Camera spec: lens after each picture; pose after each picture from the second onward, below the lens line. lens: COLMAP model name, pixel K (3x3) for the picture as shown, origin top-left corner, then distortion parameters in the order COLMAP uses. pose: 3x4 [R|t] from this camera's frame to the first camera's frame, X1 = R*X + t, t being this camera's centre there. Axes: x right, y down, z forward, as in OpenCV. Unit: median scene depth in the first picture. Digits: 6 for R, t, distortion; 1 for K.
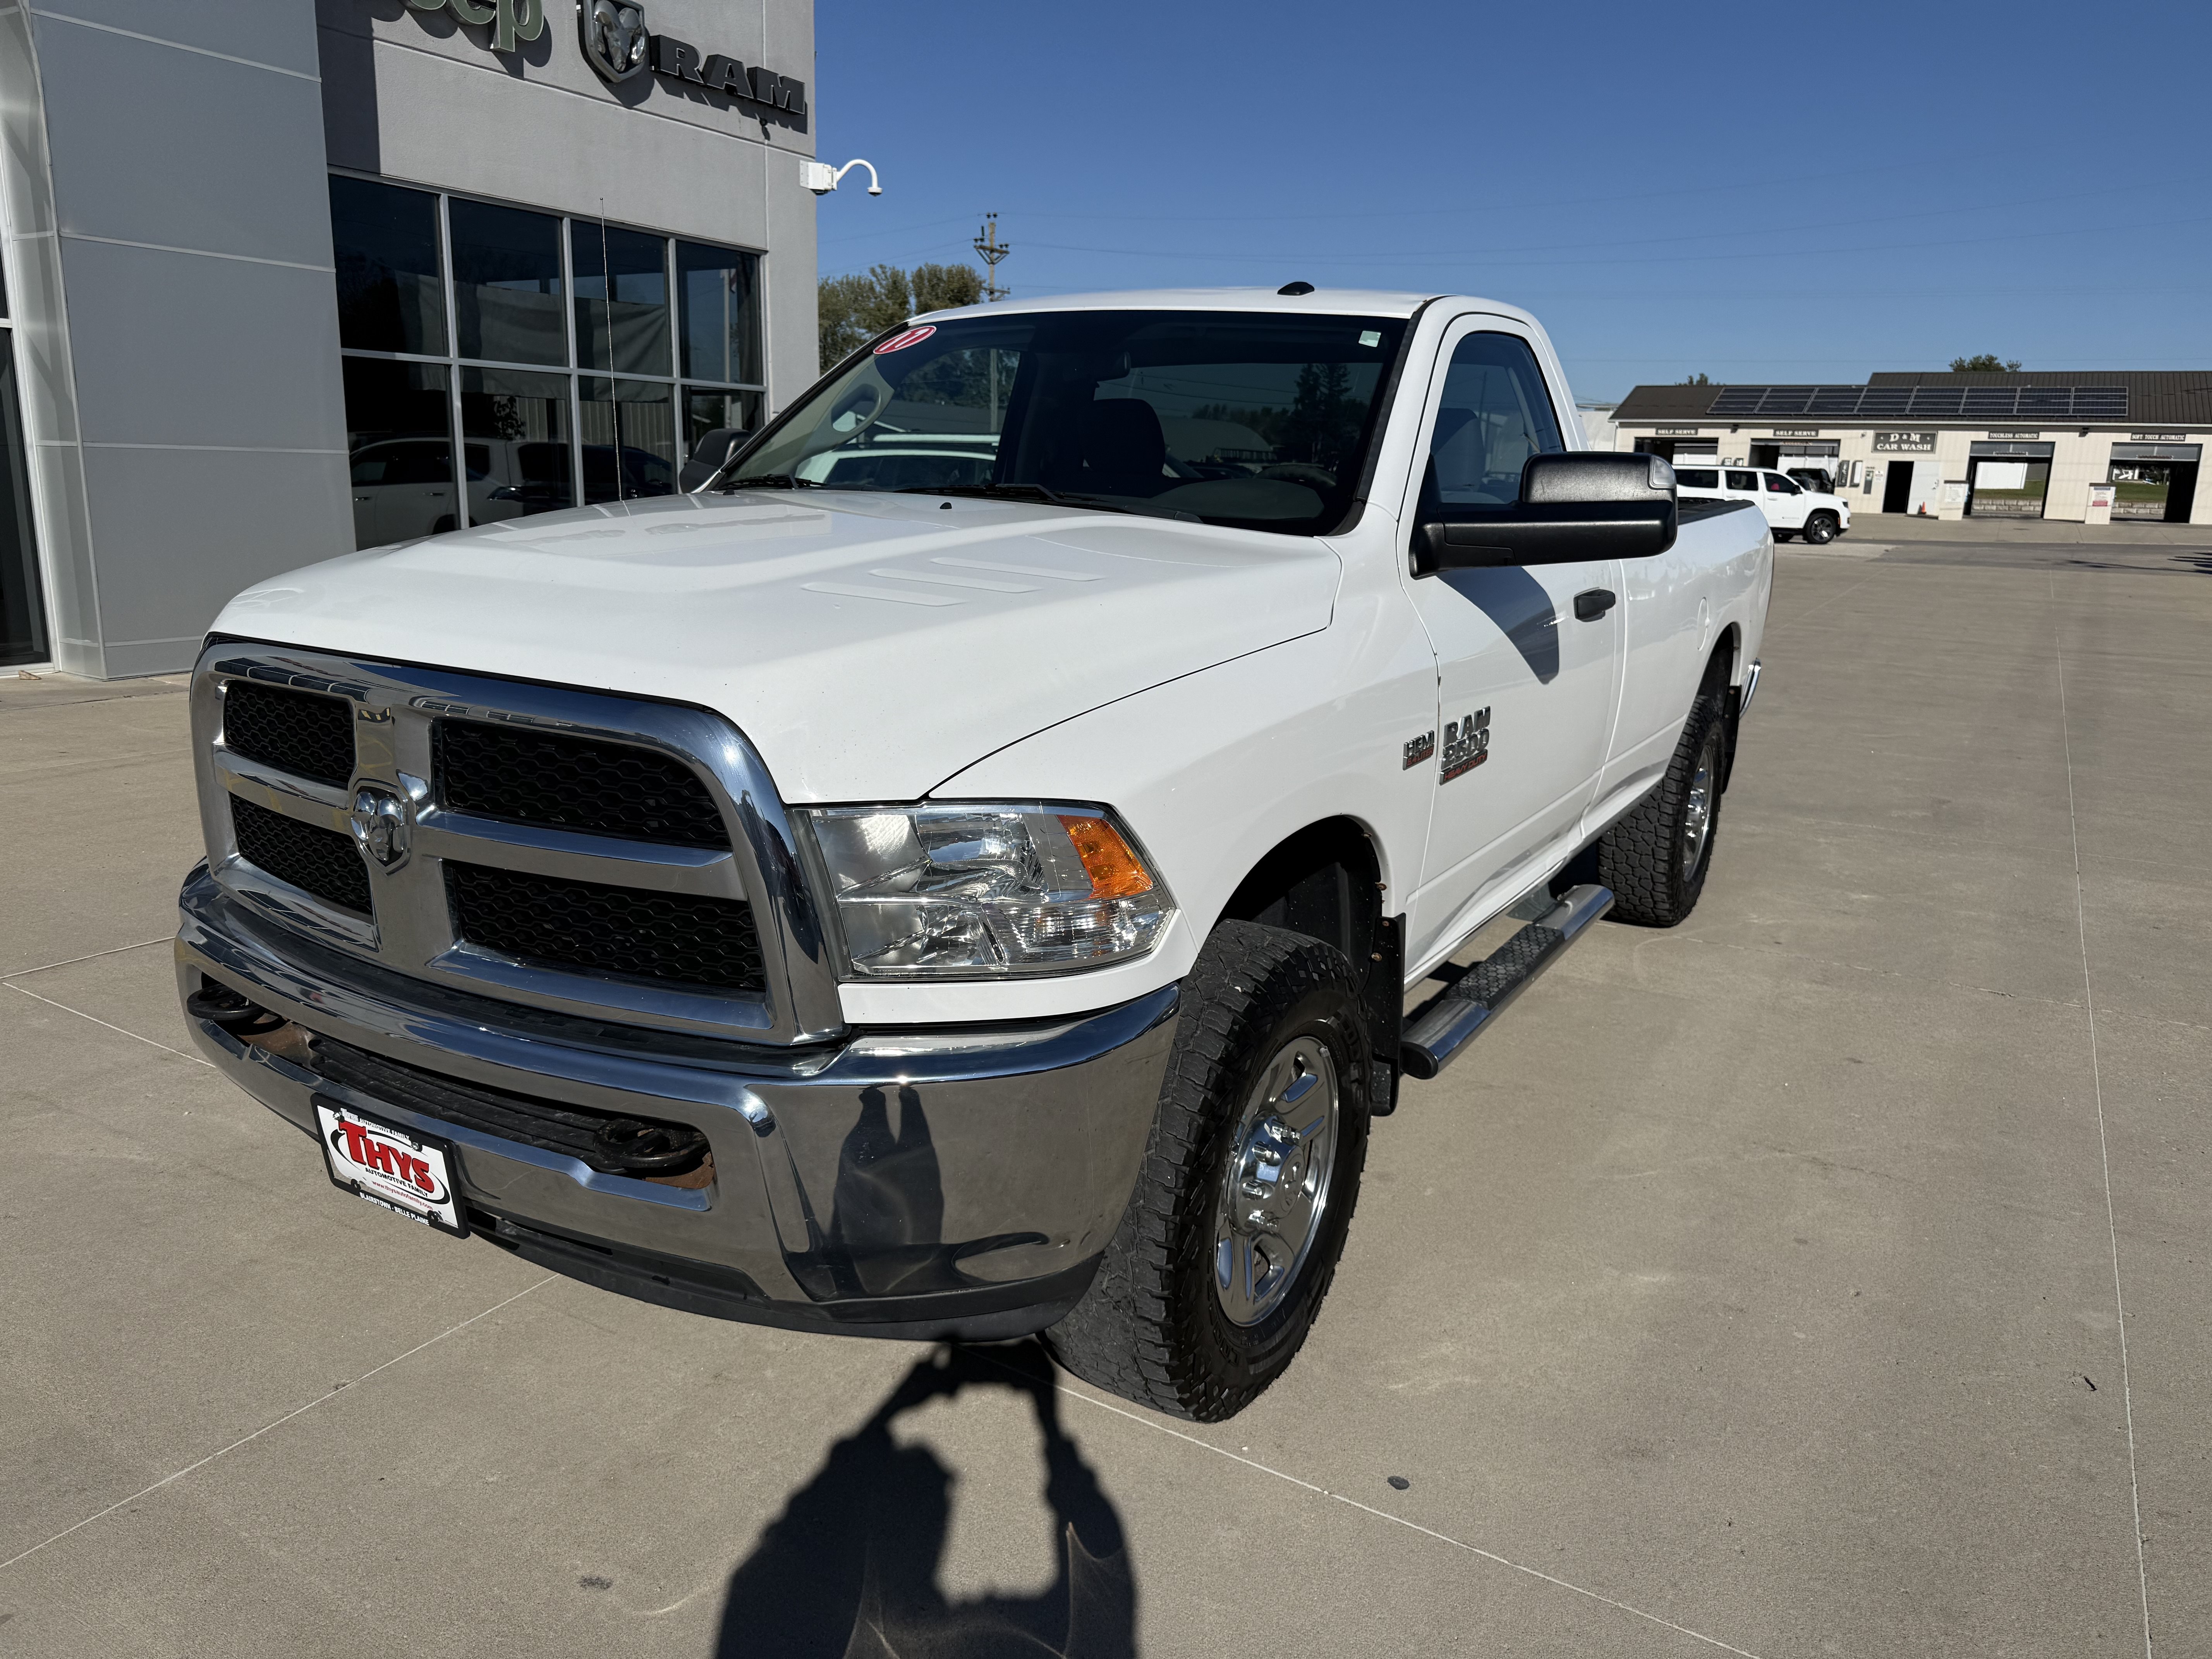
lens RADIAL K [[1567.3, 0, 1113.9], [0, 1567.3, 834.8], [0, 0, 1]] dist [0.023292, -0.030298]
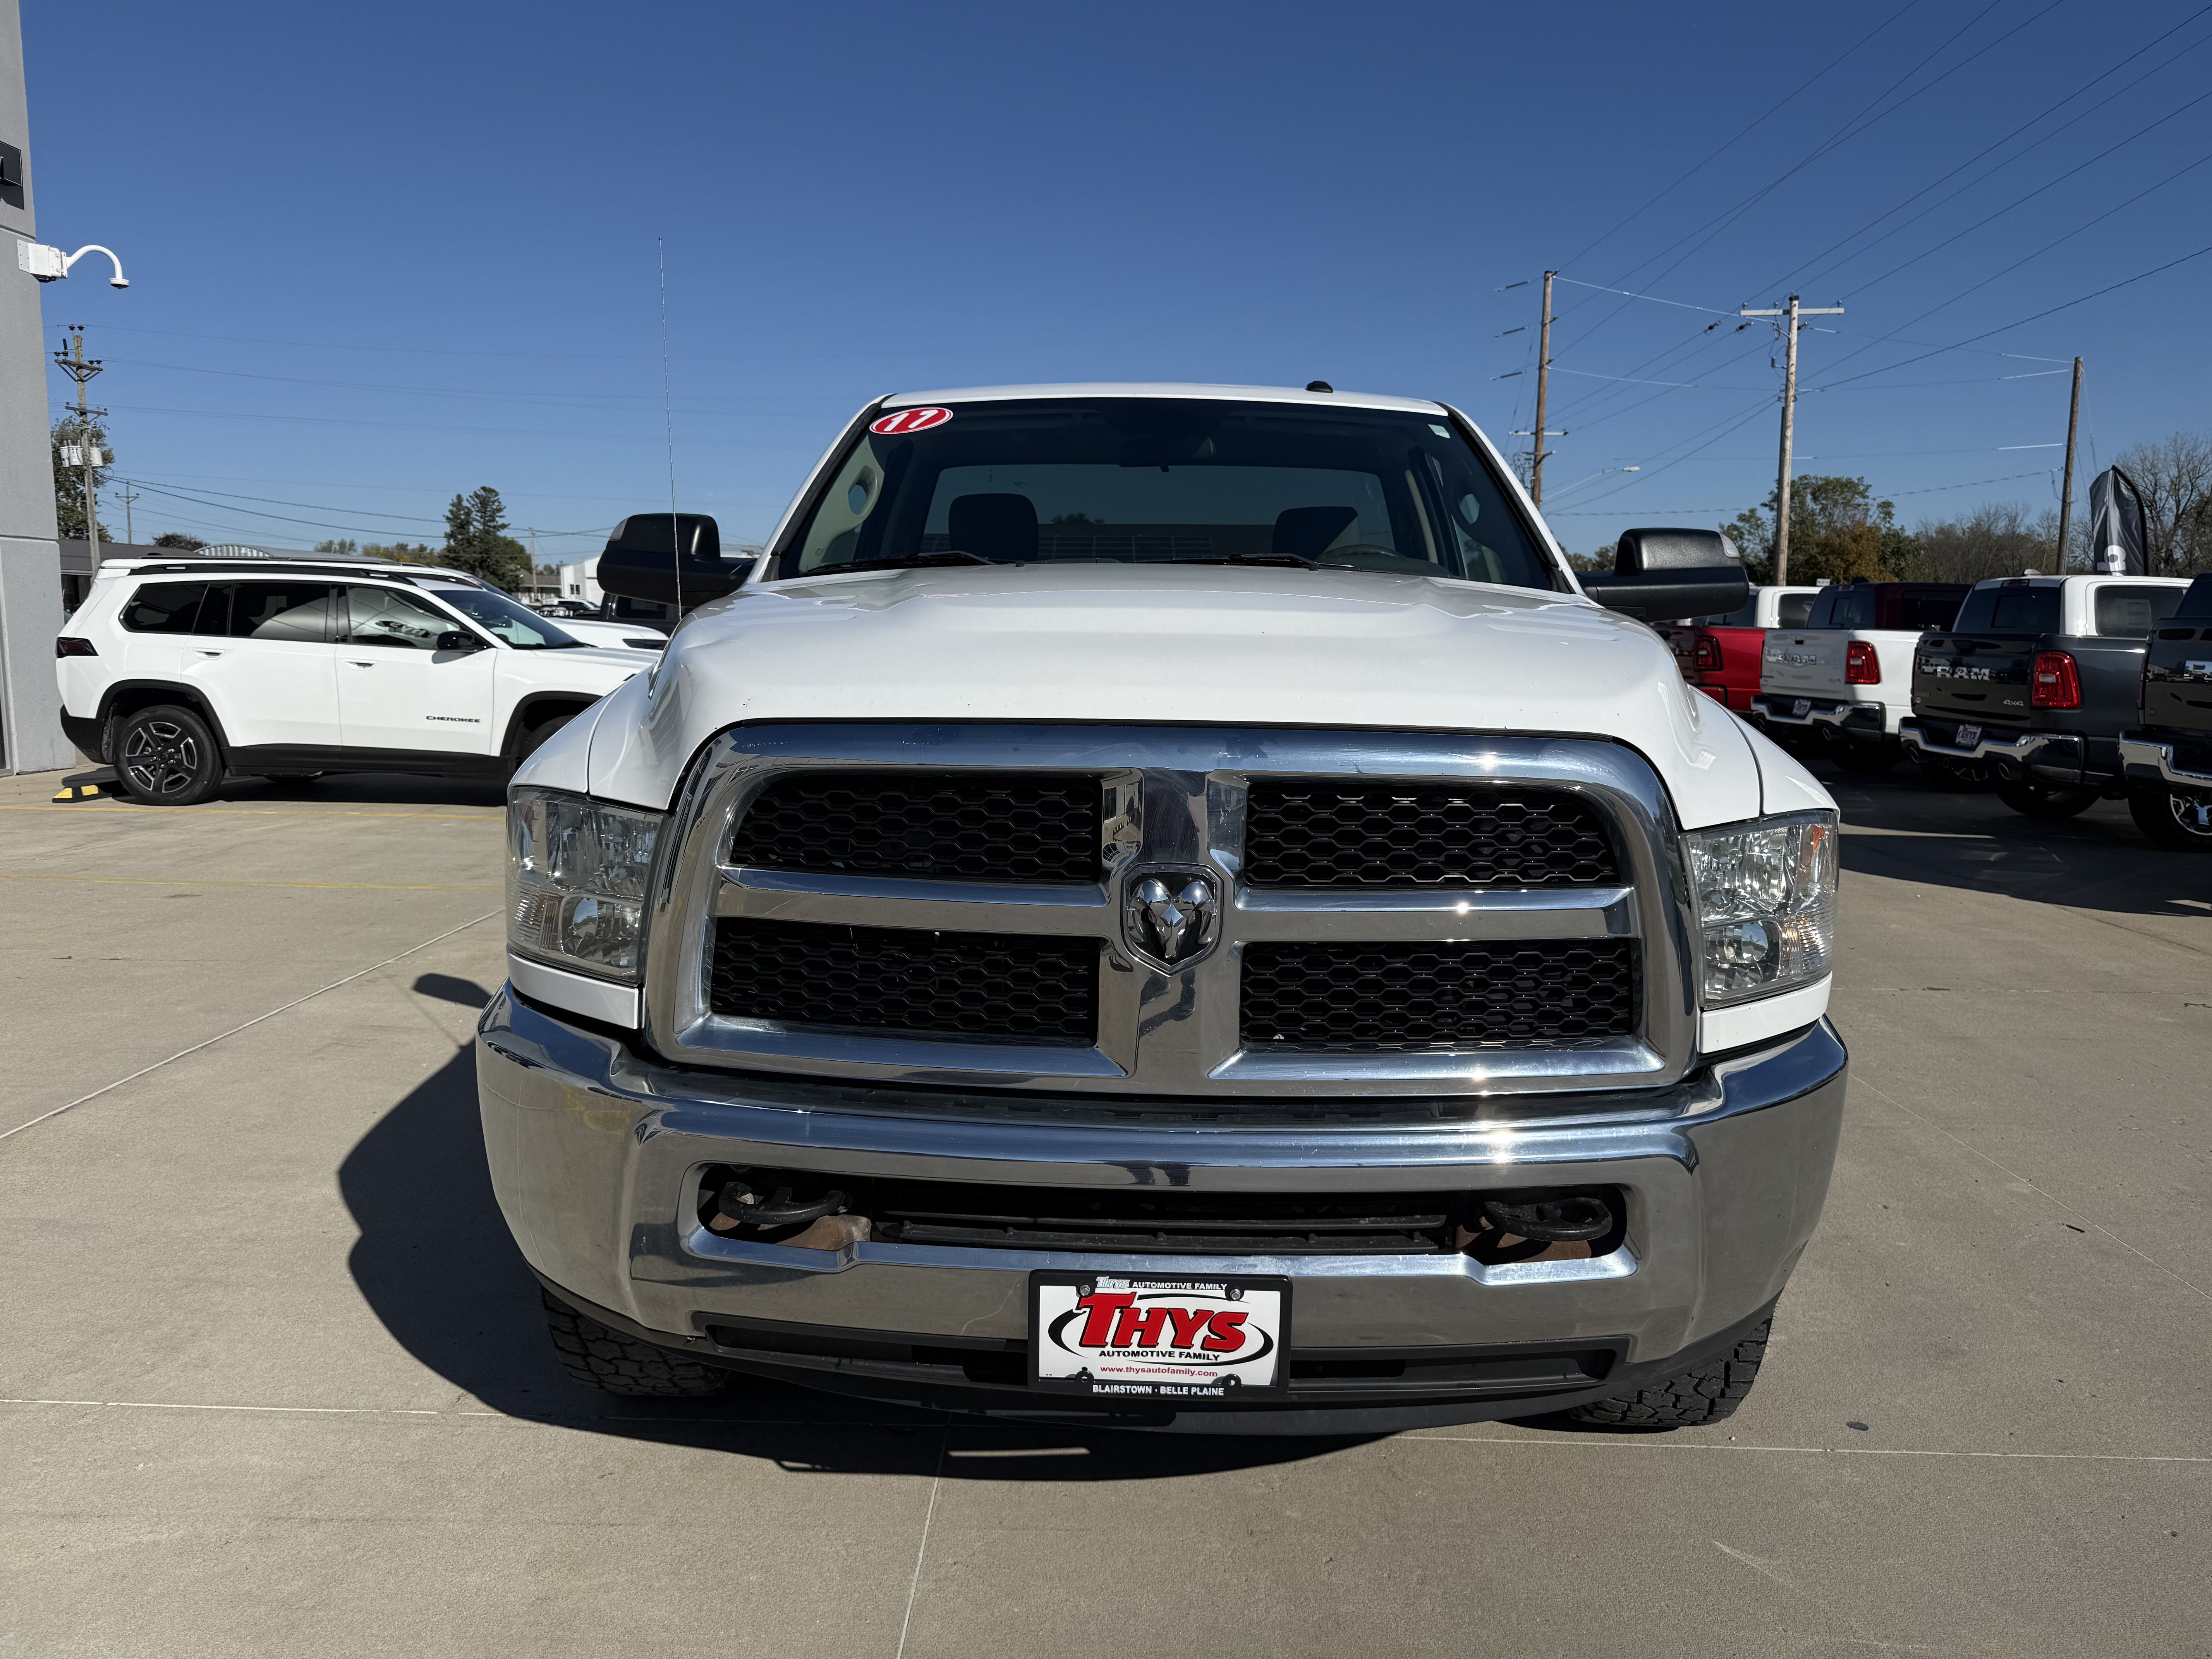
lens RADIAL K [[1567.3, 0, 1122.2], [0, 1567.3, 819.3], [0, 0, 1]] dist [0.023292, -0.030298]
pose [[0.866690, -0.081396, 0.492161, -0.162029], [0.128368, 0.989764, -0.062363, -0.001582], [-0.482047, 0.117227, 0.868268, 0.049474]]
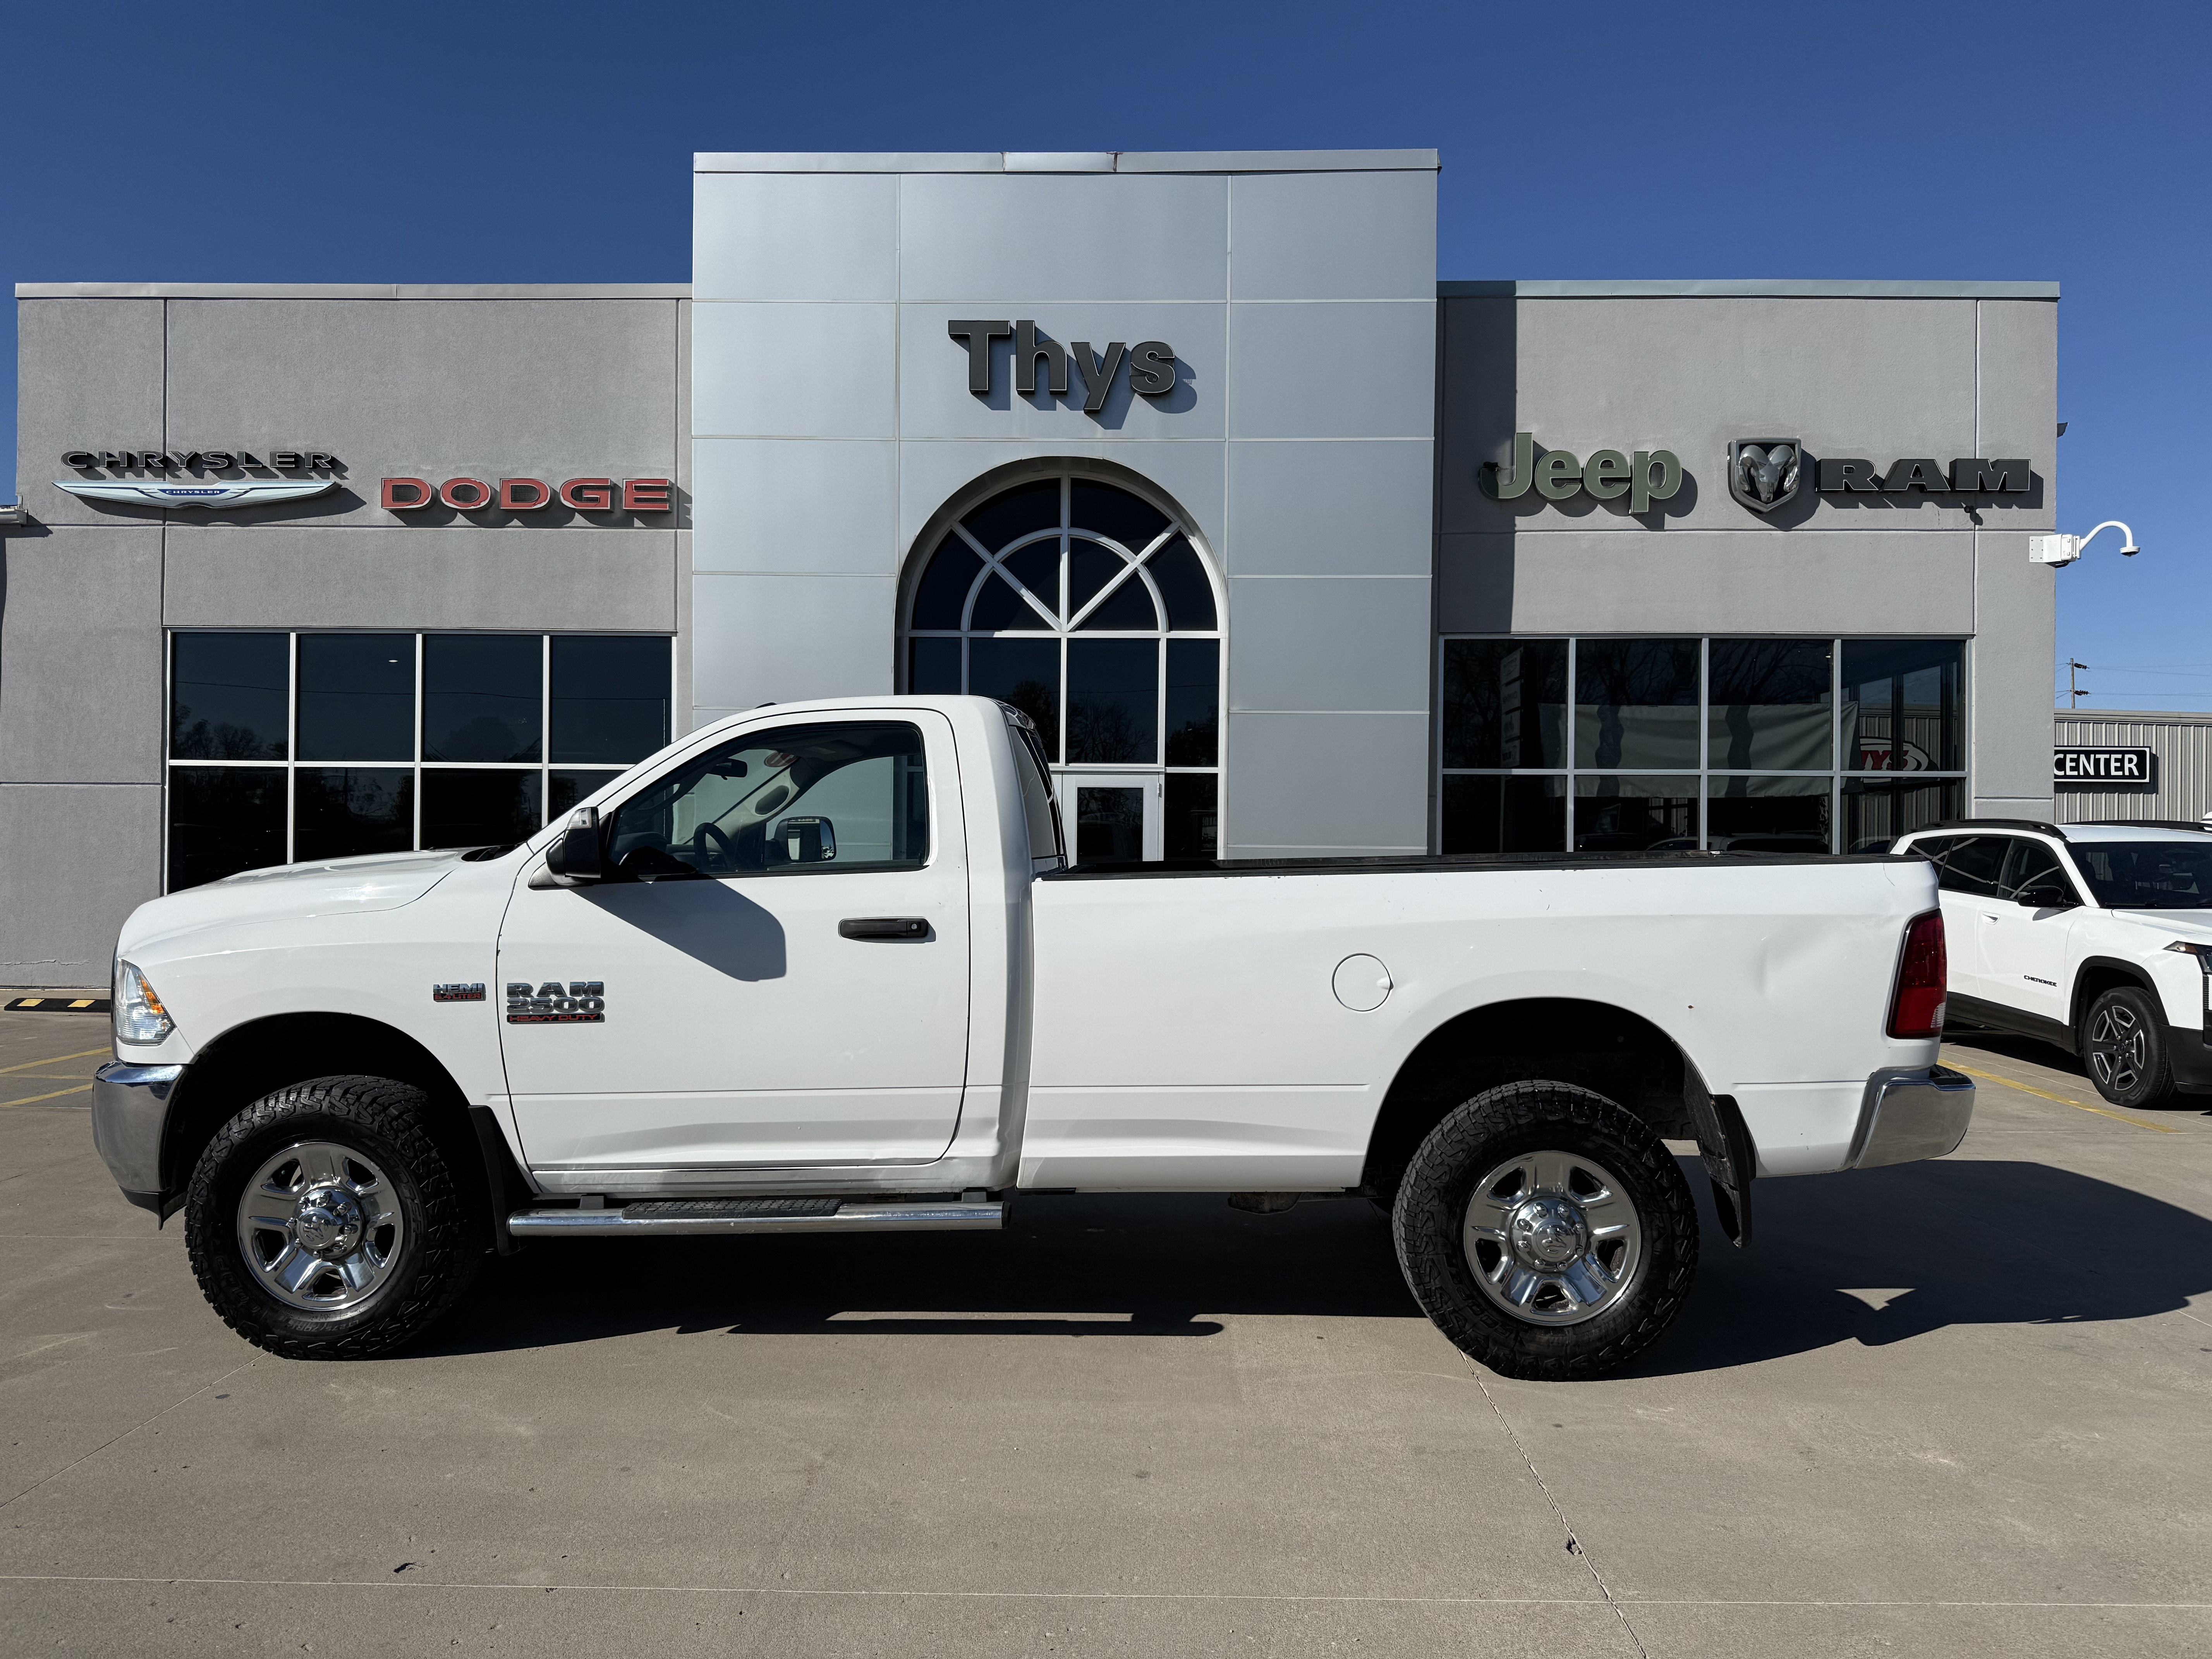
lens RADIAL K [[1567.3, 0, 1107.1], [0, 1567.3, 844.7], [0, 0, 1]] dist [0.023292, -0.030298]
pose [[0.477860, -0.025842, -0.878056, 0.447874], [-0.194267, 0.971709, -0.134324, -0.025998], [0.856686, 0.234765, 0.459320, 0.187179]]
